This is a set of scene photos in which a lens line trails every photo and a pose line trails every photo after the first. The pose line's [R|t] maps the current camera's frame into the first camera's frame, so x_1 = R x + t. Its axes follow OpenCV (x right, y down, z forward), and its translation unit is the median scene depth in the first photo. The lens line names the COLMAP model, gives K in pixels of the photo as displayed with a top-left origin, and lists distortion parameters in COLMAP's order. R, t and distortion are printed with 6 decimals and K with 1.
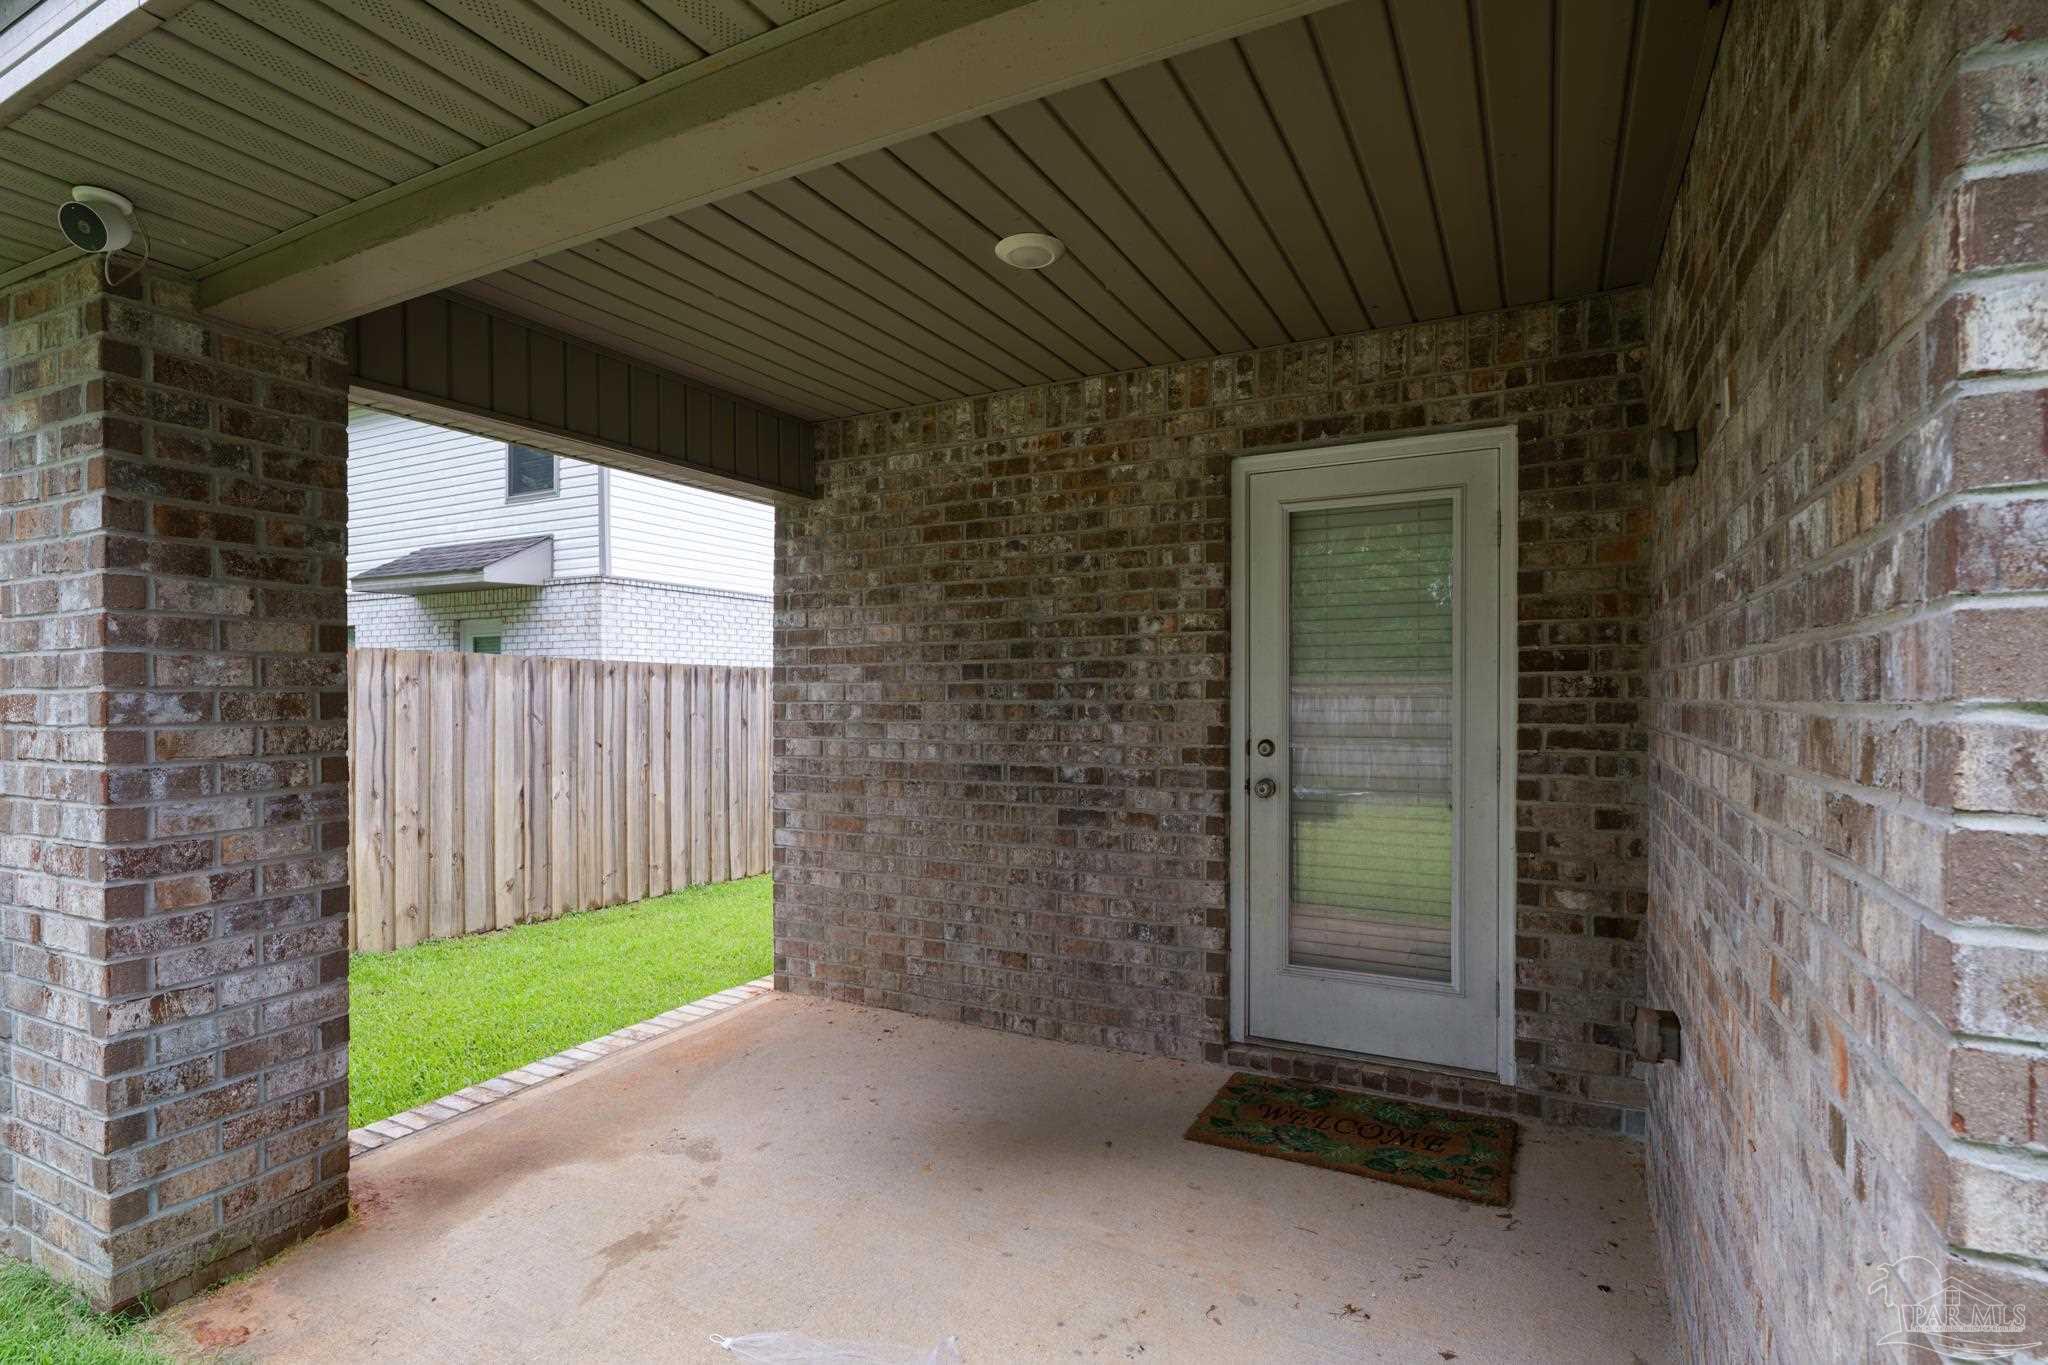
lens RADIAL K [[985.2, 0, 1051.5], [0, 985.2, 688.1], [0, 0, 1]] dist [-0.001970, -0.000026]
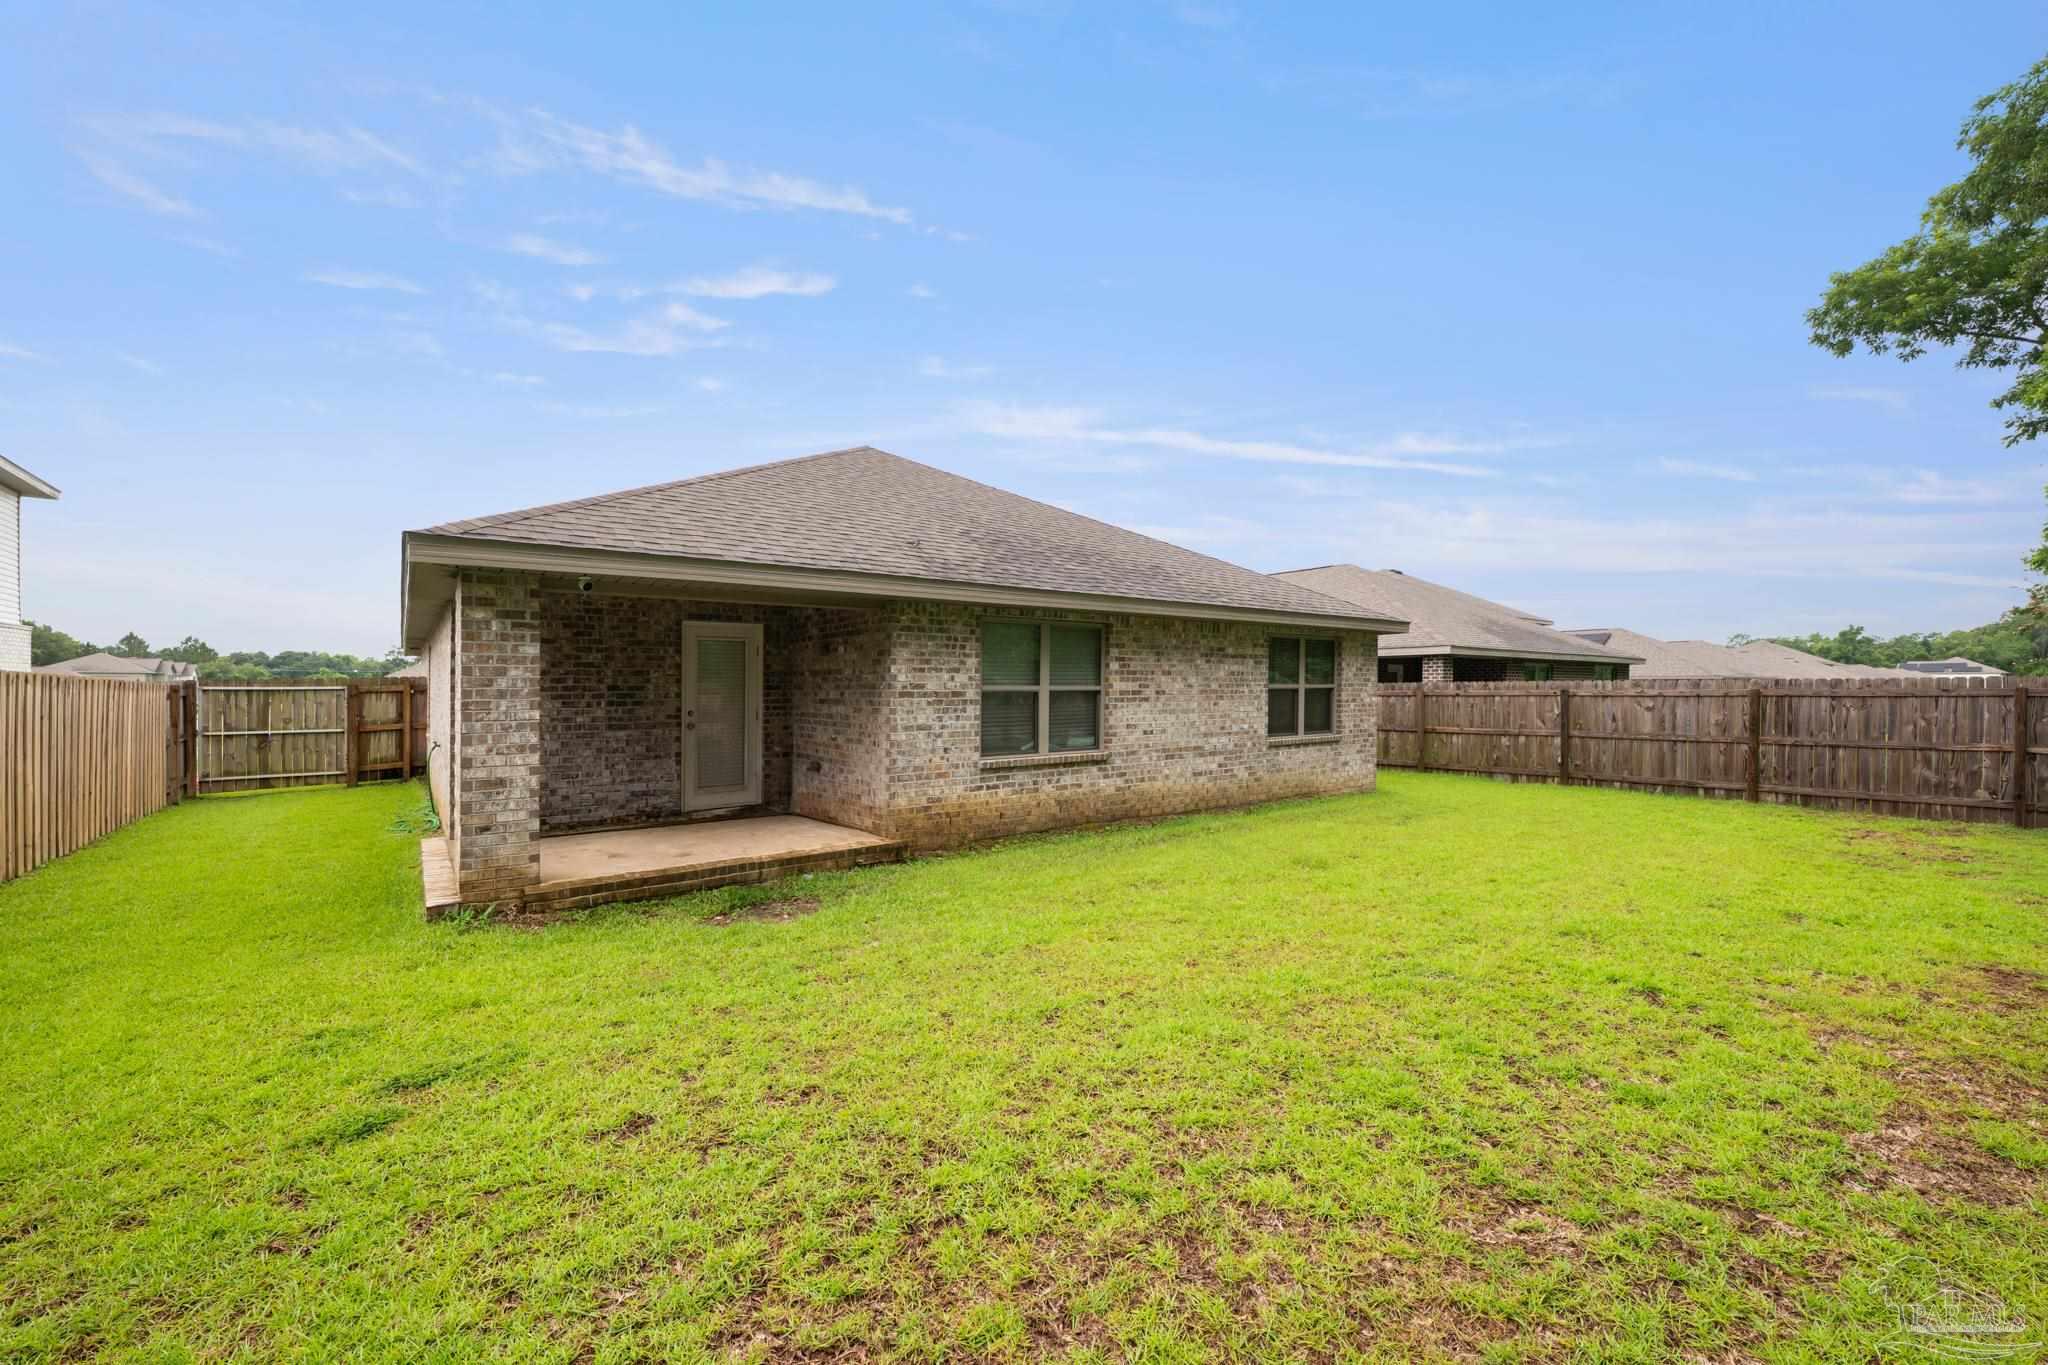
lens RADIAL K [[814.6, 0, 1005.1], [0, 814.6, 708.1], [0, 0, 1]] dist [0.000048, -0.000135]
pose [[0.449884, -0.021589, 0.892826, -1.574141], [-0.003739, 0.999653, 0.026057, -0.027231], [-0.893079, -0.015061, 0.449647, -1.015654]]
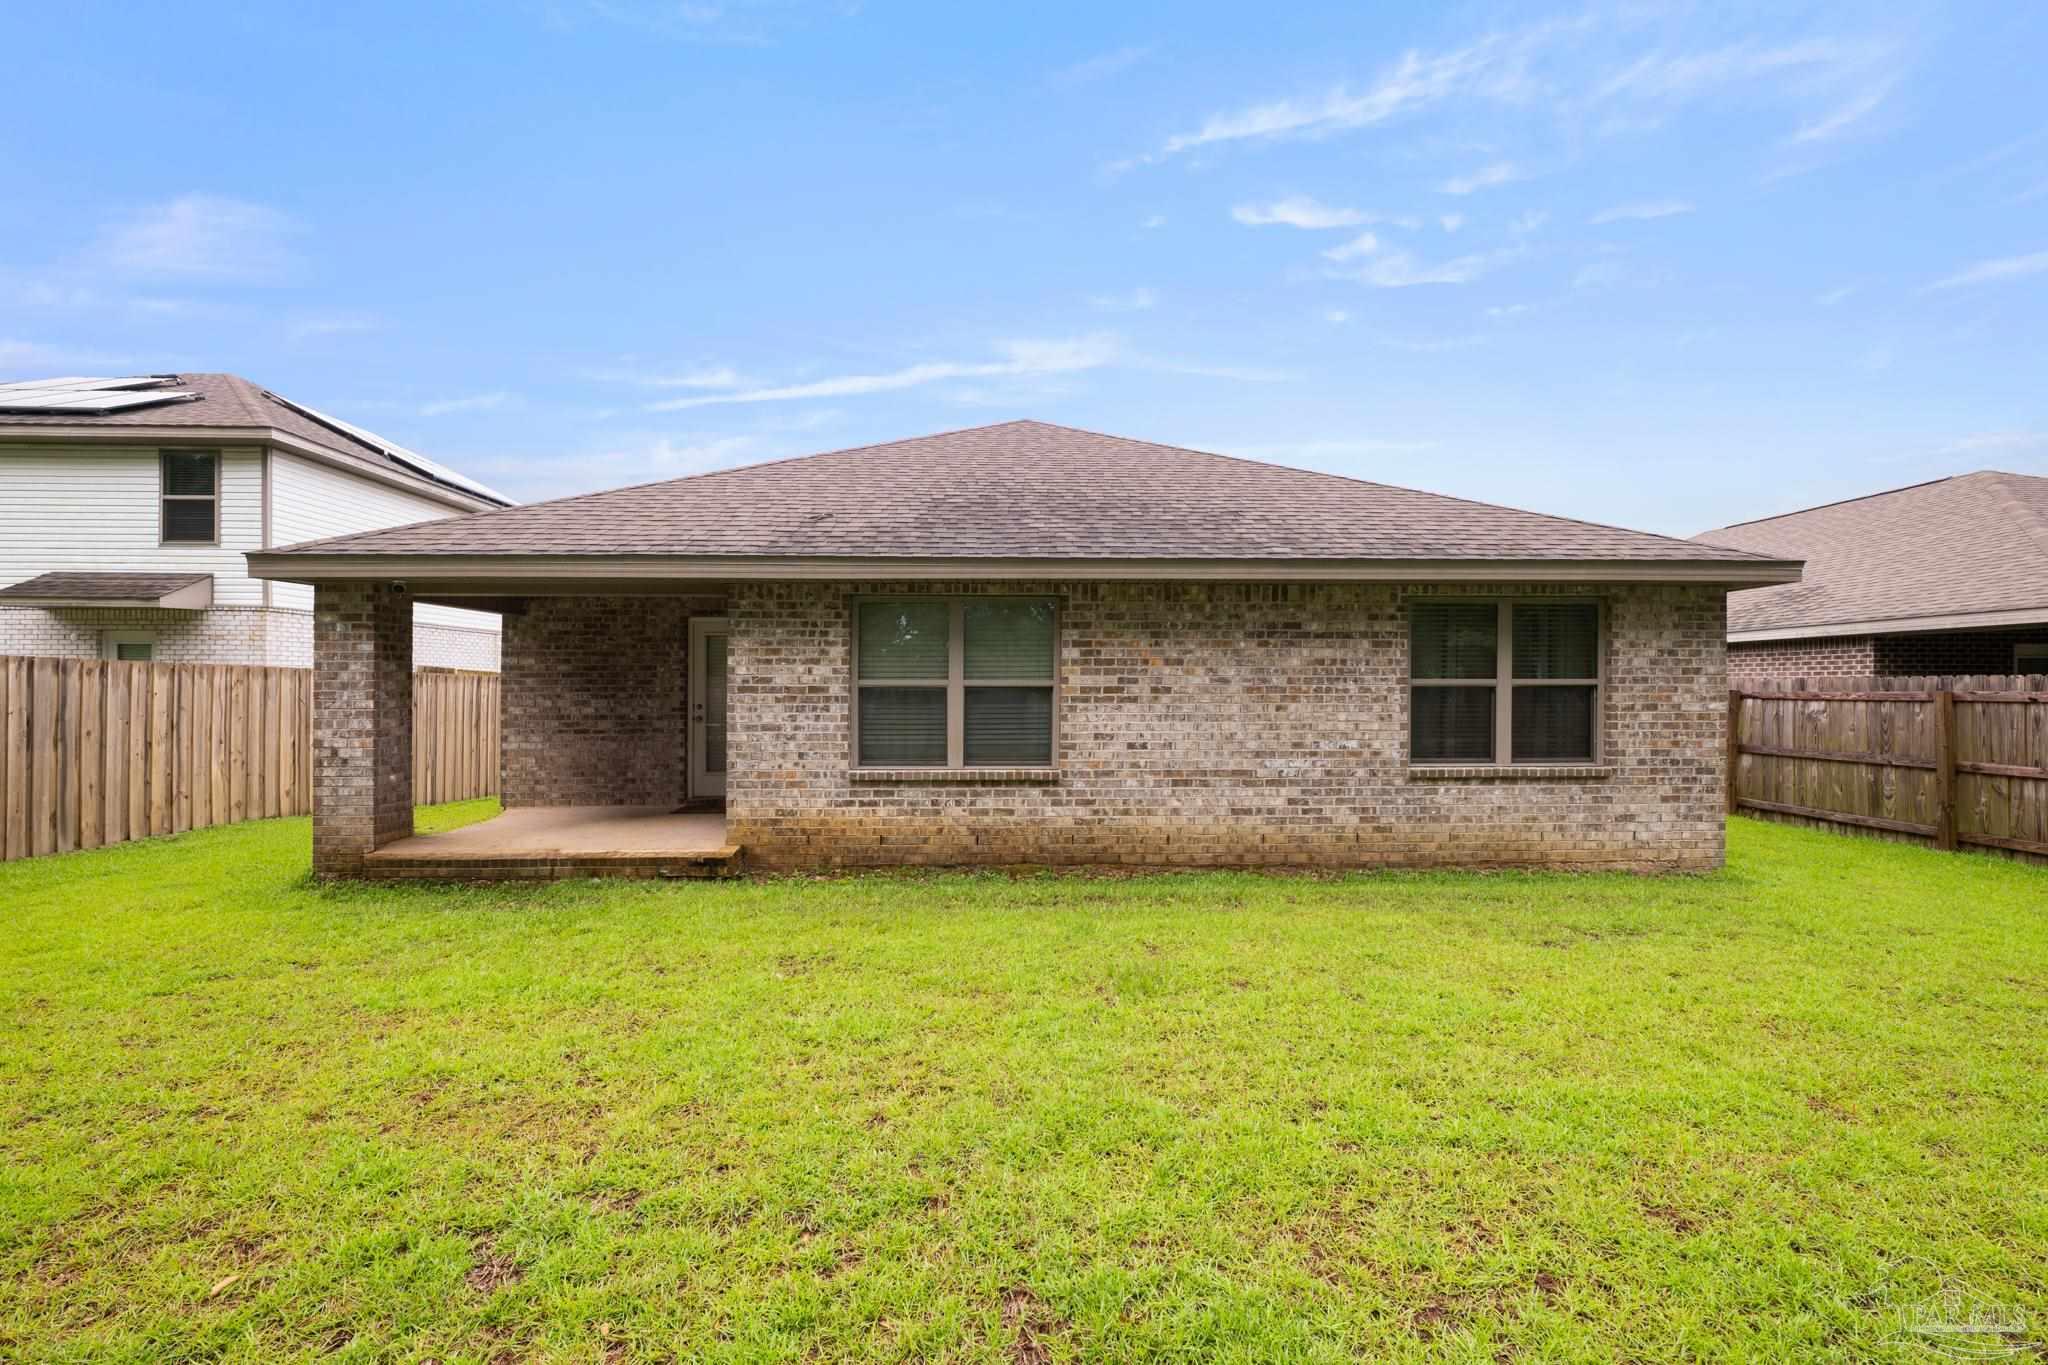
lens RADIAL K [[814.6, 0, 1021.4], [0, 814.6, 685.0], [0, 0, 1]] dist [0.000048, -0.000135]
pose [[0.882908, 0.003036, 0.469535, -0.101363], [-0.006005, 0.999970, 0.004825, -0.029382], [-0.469507, -0.007080, 0.882900, -1.784153]]
